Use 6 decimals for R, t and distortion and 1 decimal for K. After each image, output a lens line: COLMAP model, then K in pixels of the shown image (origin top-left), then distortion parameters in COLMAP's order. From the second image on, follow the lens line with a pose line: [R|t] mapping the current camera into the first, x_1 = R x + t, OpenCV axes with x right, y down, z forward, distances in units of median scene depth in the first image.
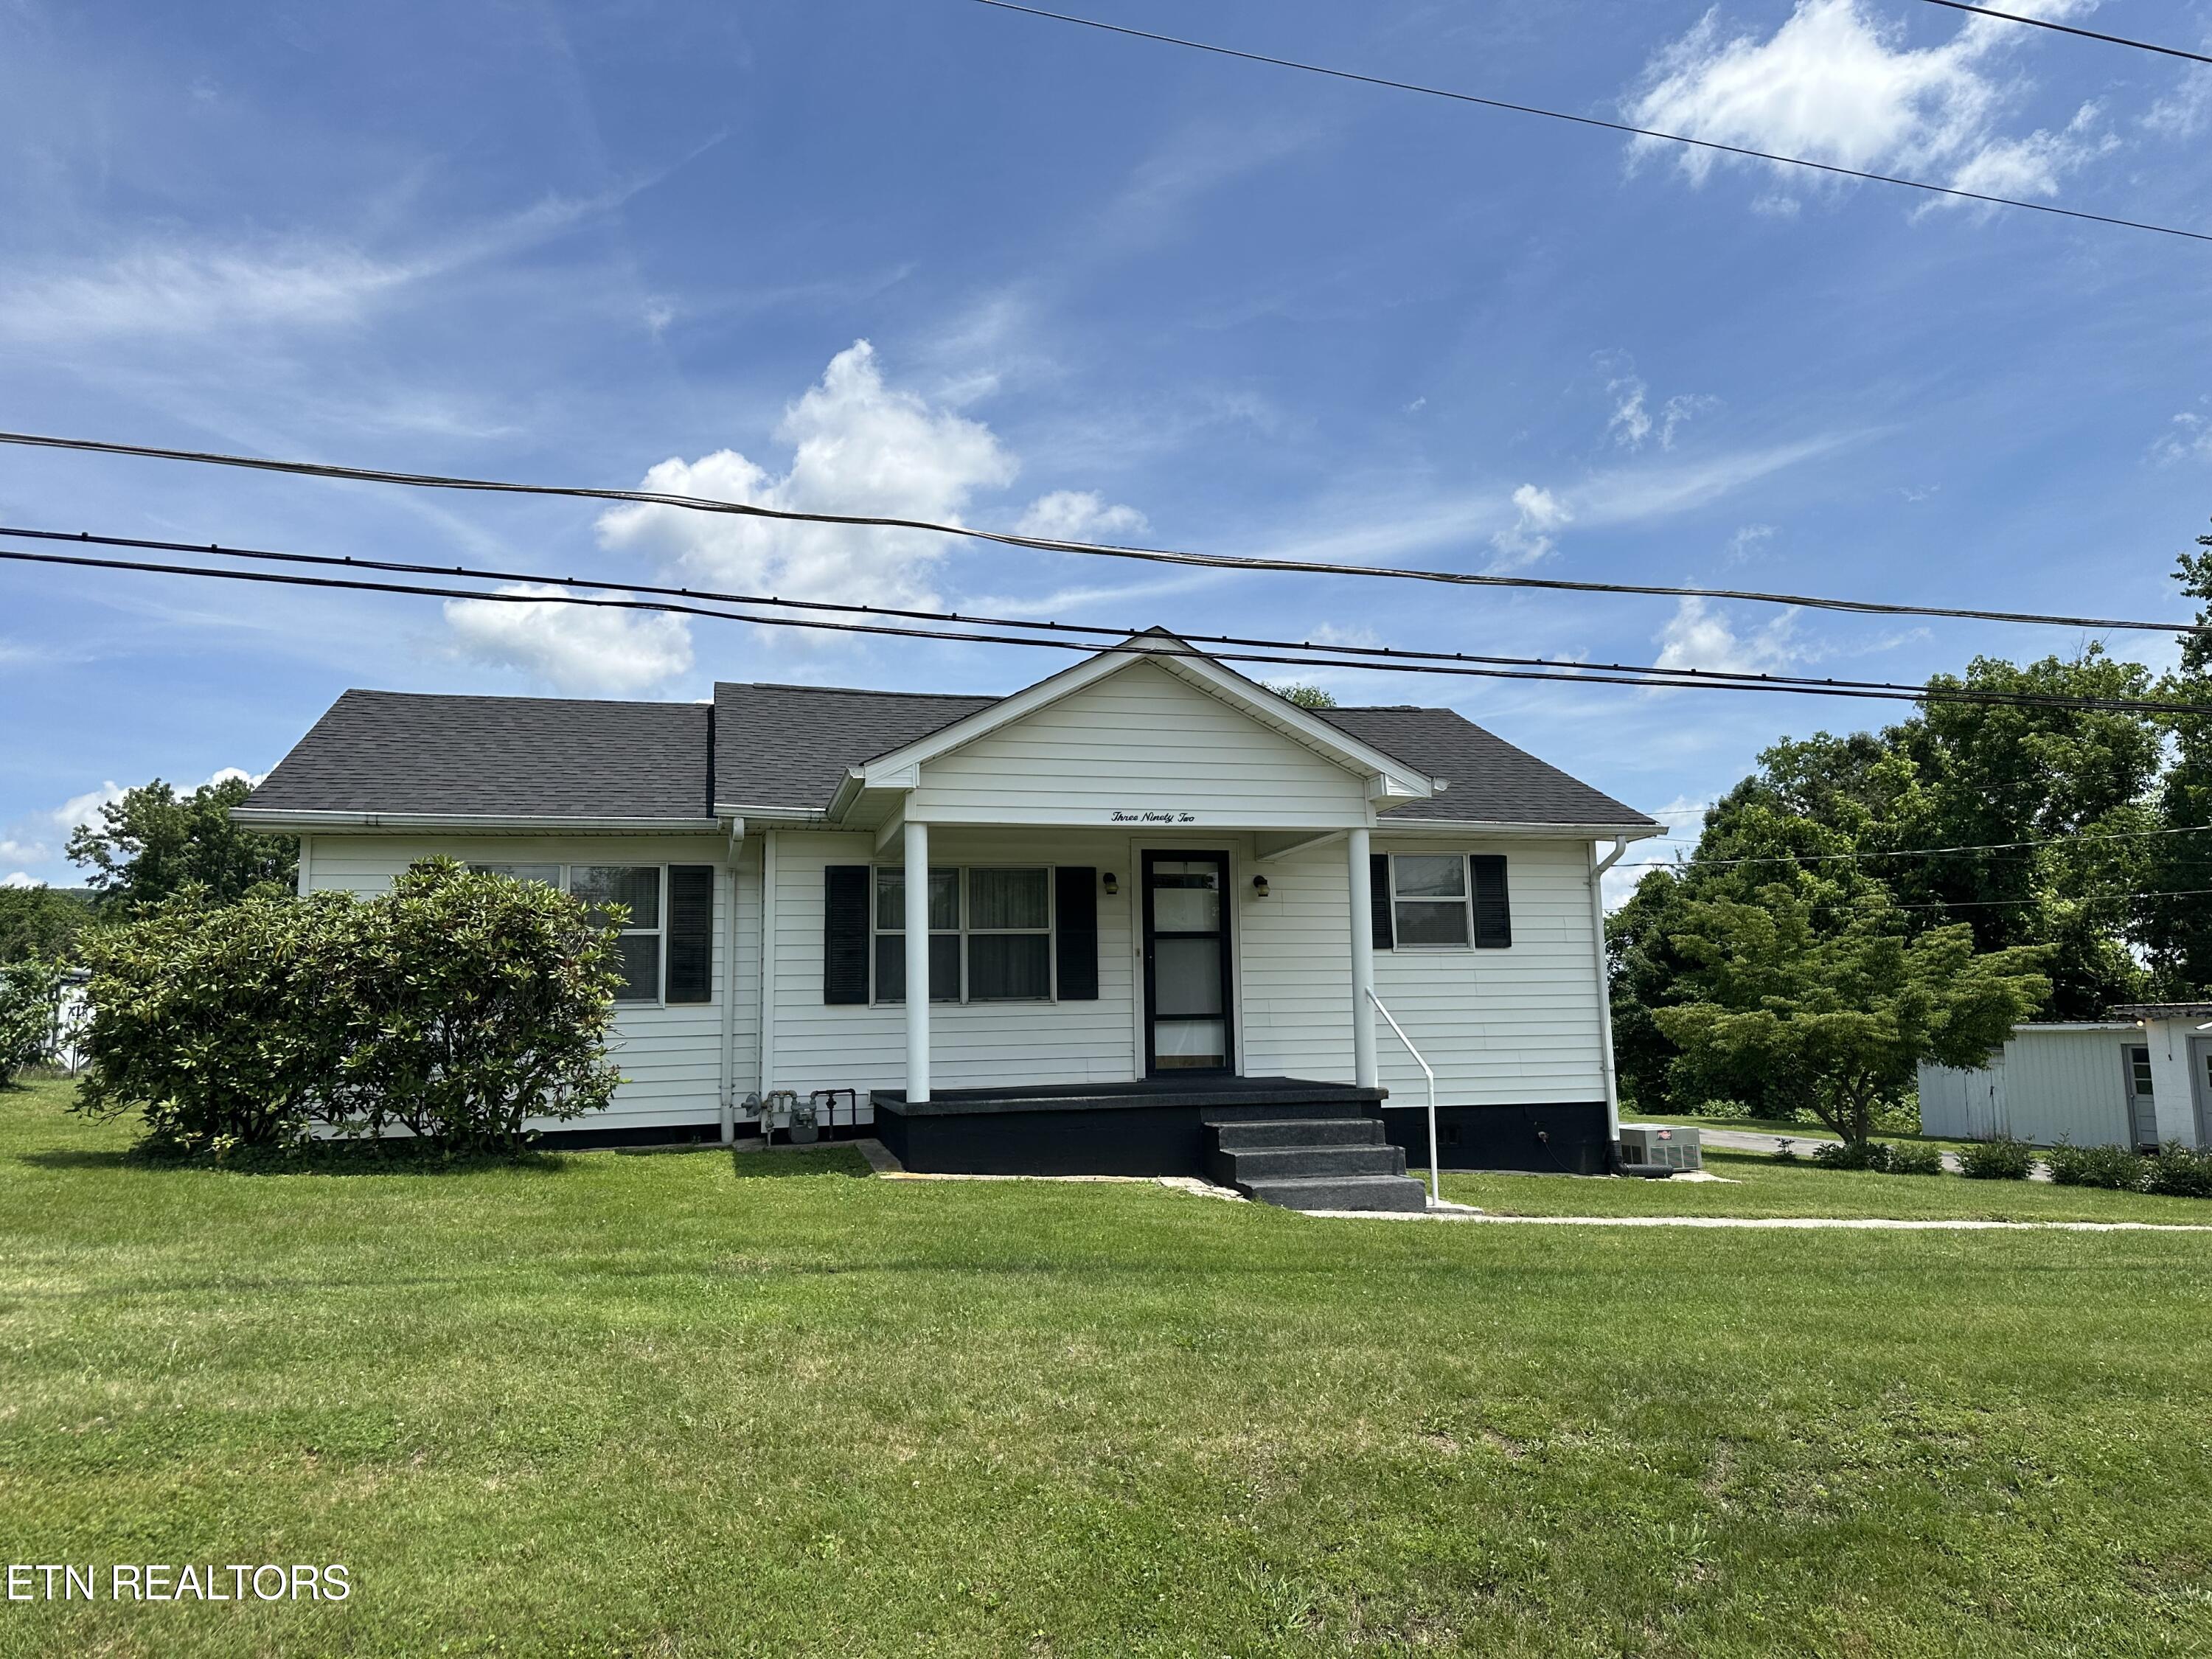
lens RADIAL K [[1563.2, 0, 1109.2], [0, 1563.2, 781.0], [0, 0, 1]] dist [0.070940, -0.086334]
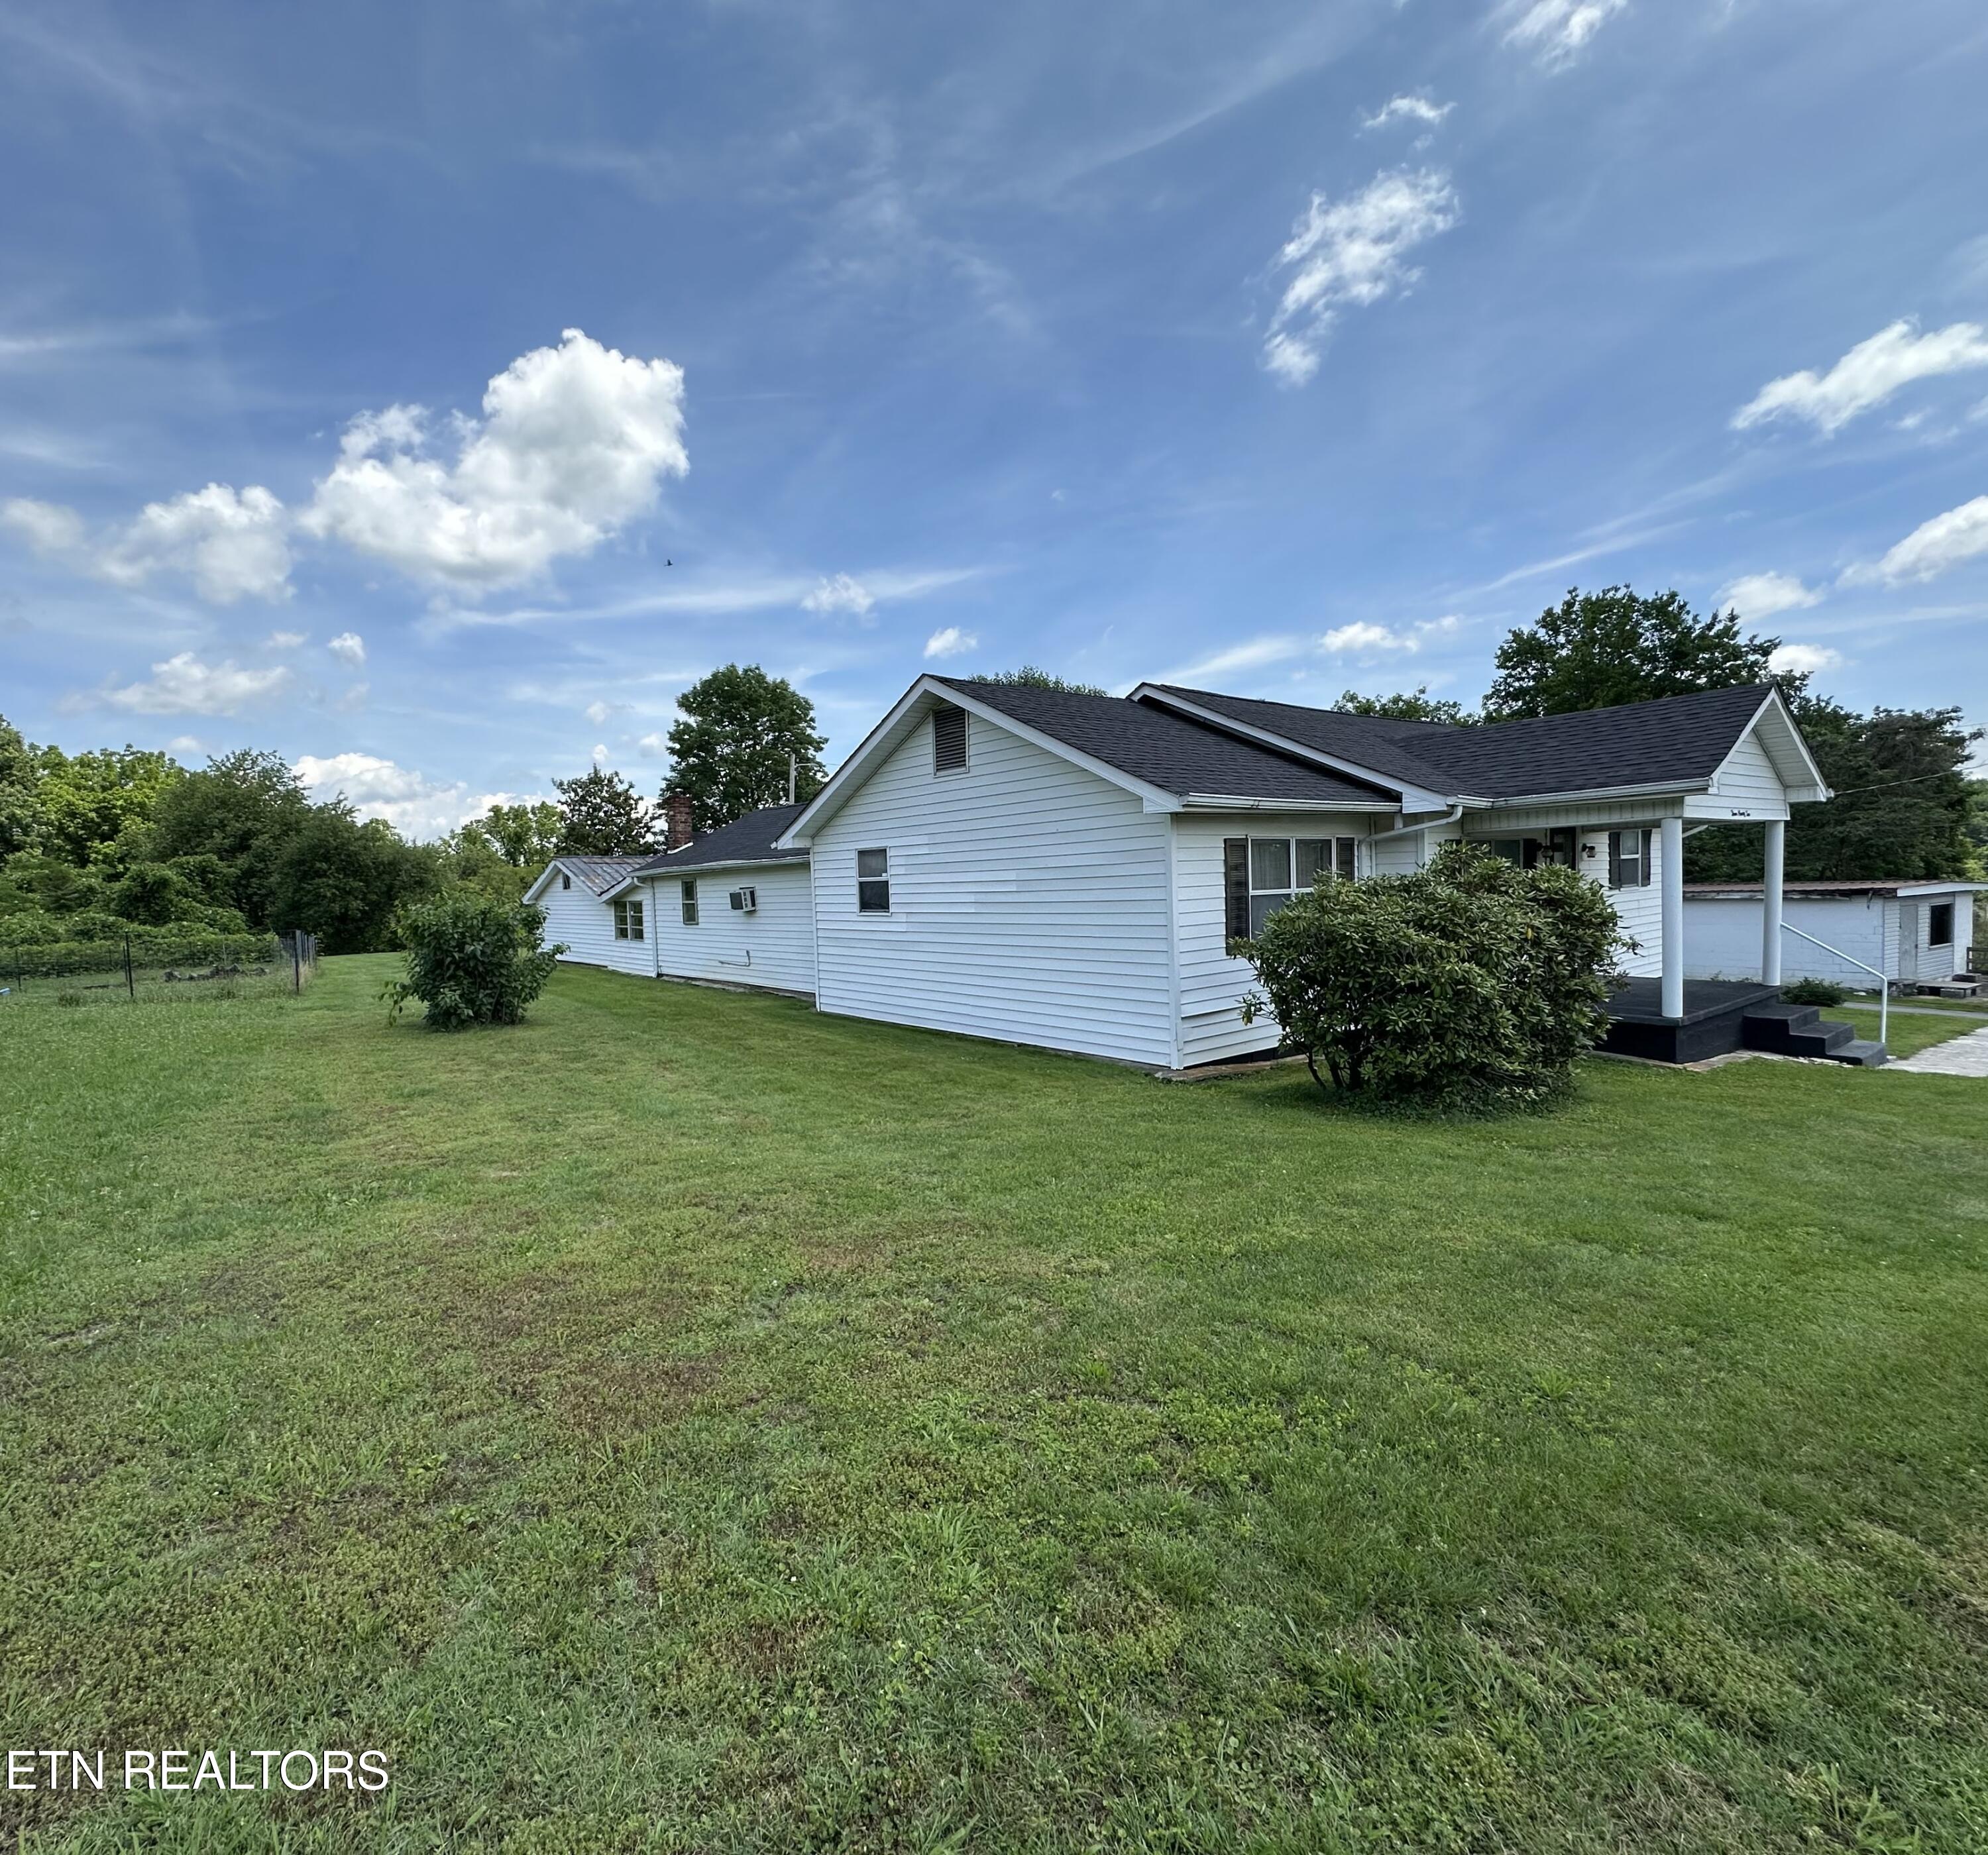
lens RADIAL K [[997.5, 0, 917.6], [0, 997.5, 925.8], [0, 0, 1]] dist [0.000131, 0.000636]
pose [[0.926127, -0.027583, 0.376202, -0.880471], [-0.045387, 0.981929, 0.183727, -0.008978], [-0.374472, -0.187229, 0.908139, 0.359357]]
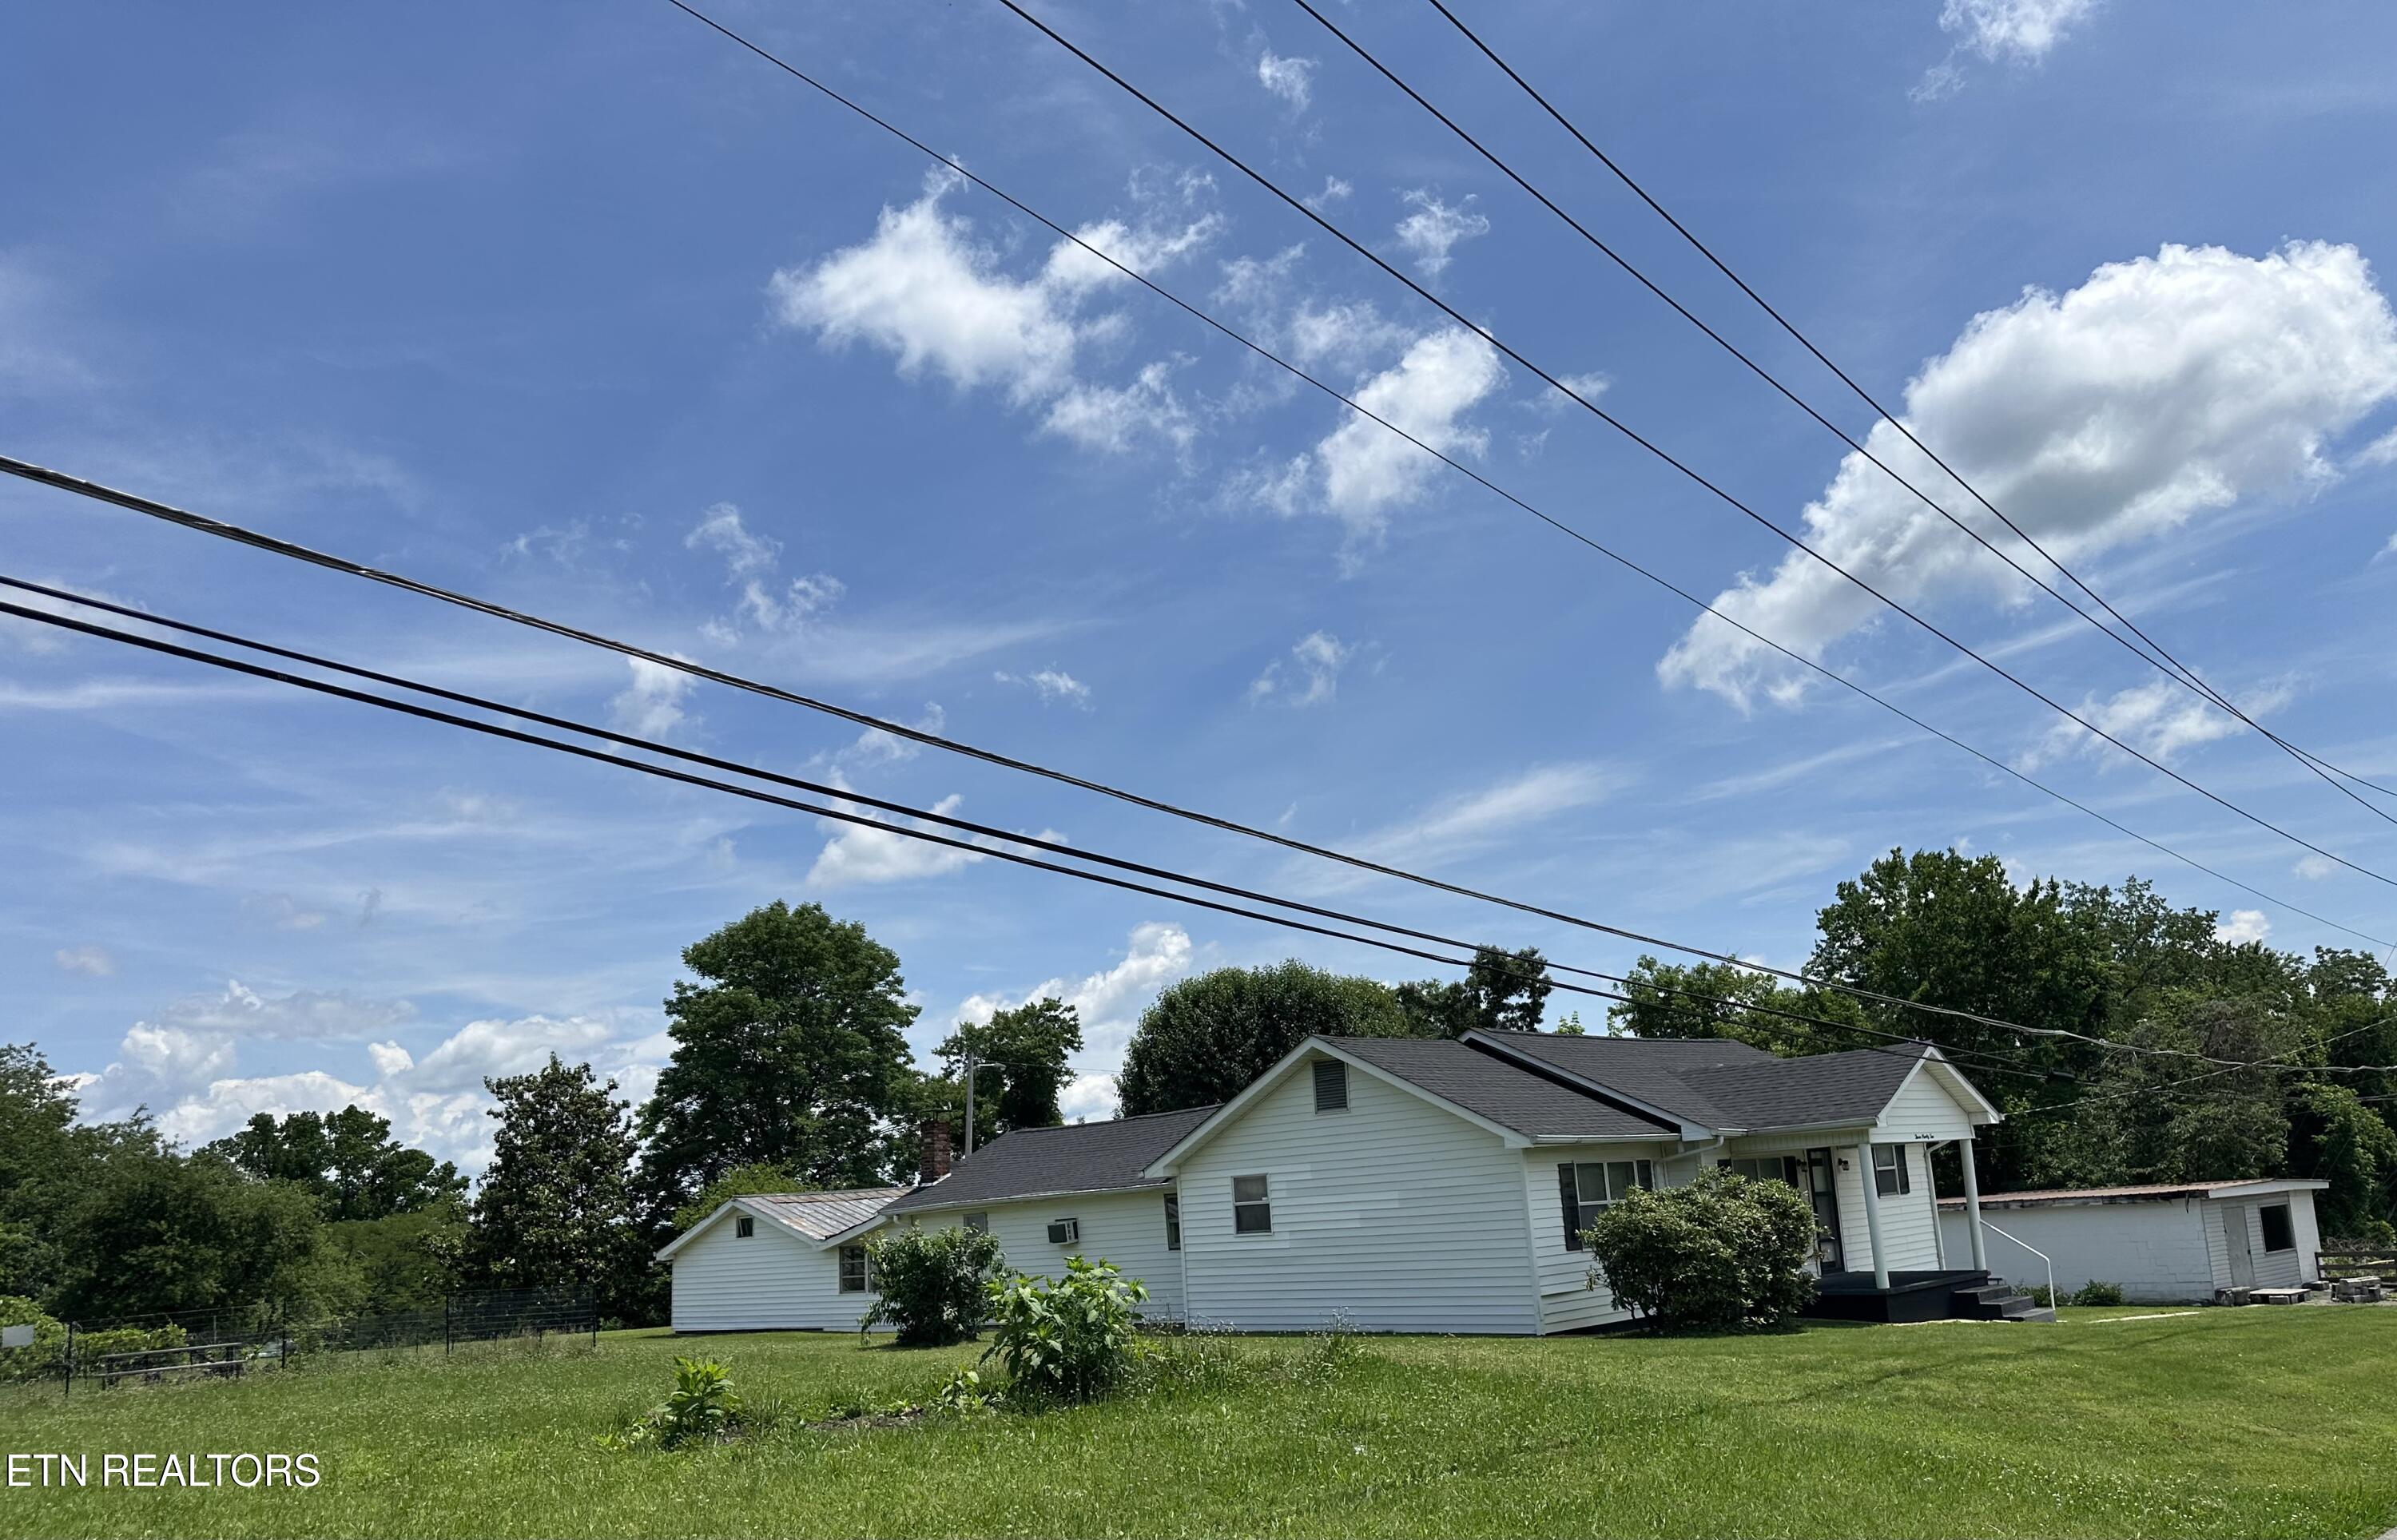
lens RADIAL K [[1786.1, 0, 1241.0], [0, 1786.1, 969.2], [0, 0, 1]] dist [0.069647, -0.035866]
pose [[0.848857, 0.034806, 0.527475, -1.611493], [-0.037072, 0.999293, -0.006279, -0.118828], [-0.527321, -0.014224, 0.849547, -0.395129]]
